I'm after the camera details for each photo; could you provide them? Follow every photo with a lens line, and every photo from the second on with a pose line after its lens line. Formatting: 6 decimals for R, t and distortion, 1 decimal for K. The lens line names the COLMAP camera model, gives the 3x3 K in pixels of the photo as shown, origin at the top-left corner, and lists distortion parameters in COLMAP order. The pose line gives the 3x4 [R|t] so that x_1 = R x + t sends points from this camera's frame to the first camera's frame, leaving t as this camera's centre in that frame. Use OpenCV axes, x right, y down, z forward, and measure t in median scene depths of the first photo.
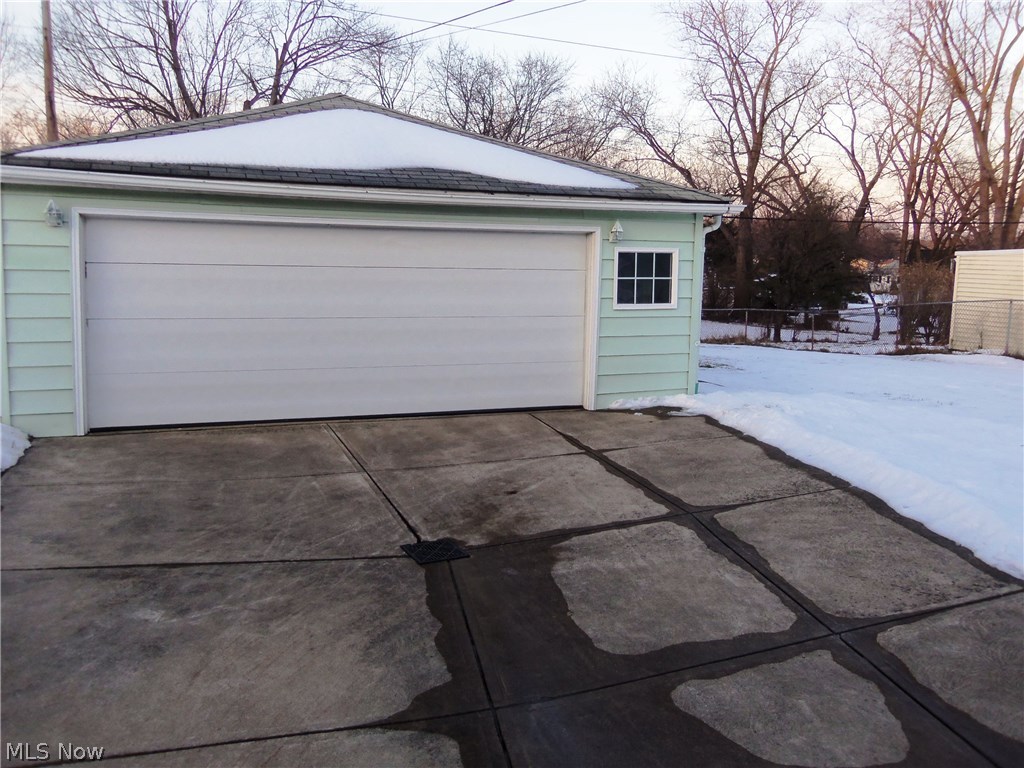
lens RADIAL K [[880.0, 0, 512.0], [0, 880.0, 384.0], [0, 0, 1]] dist [-0.003172, -0.002549]
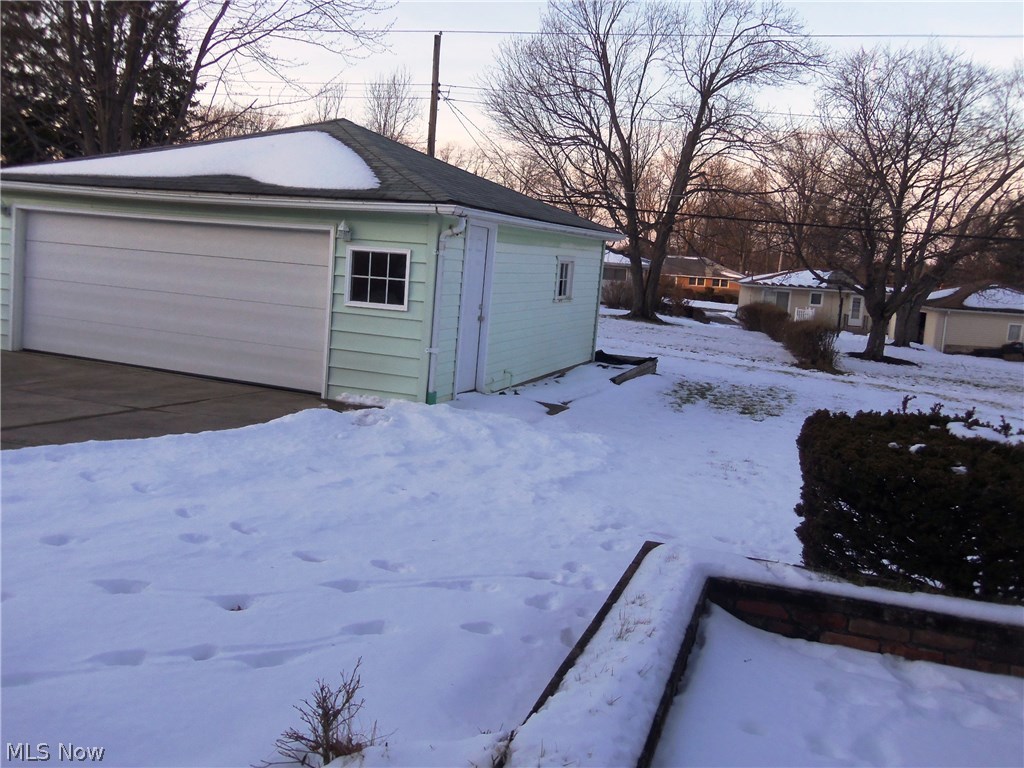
lens RADIAL K [[880.0, 0, 512.0], [0, 880.0, 384.0], [0, 0, 1]] dist [-0.003172, -0.002549]
pose [[0.721808, 0.130503, -0.679678, 0.973212], [-0.158647, 0.987111, 0.021051, -0.046077], [0.673665, 0.092635, 0.733209, 0.377027]]
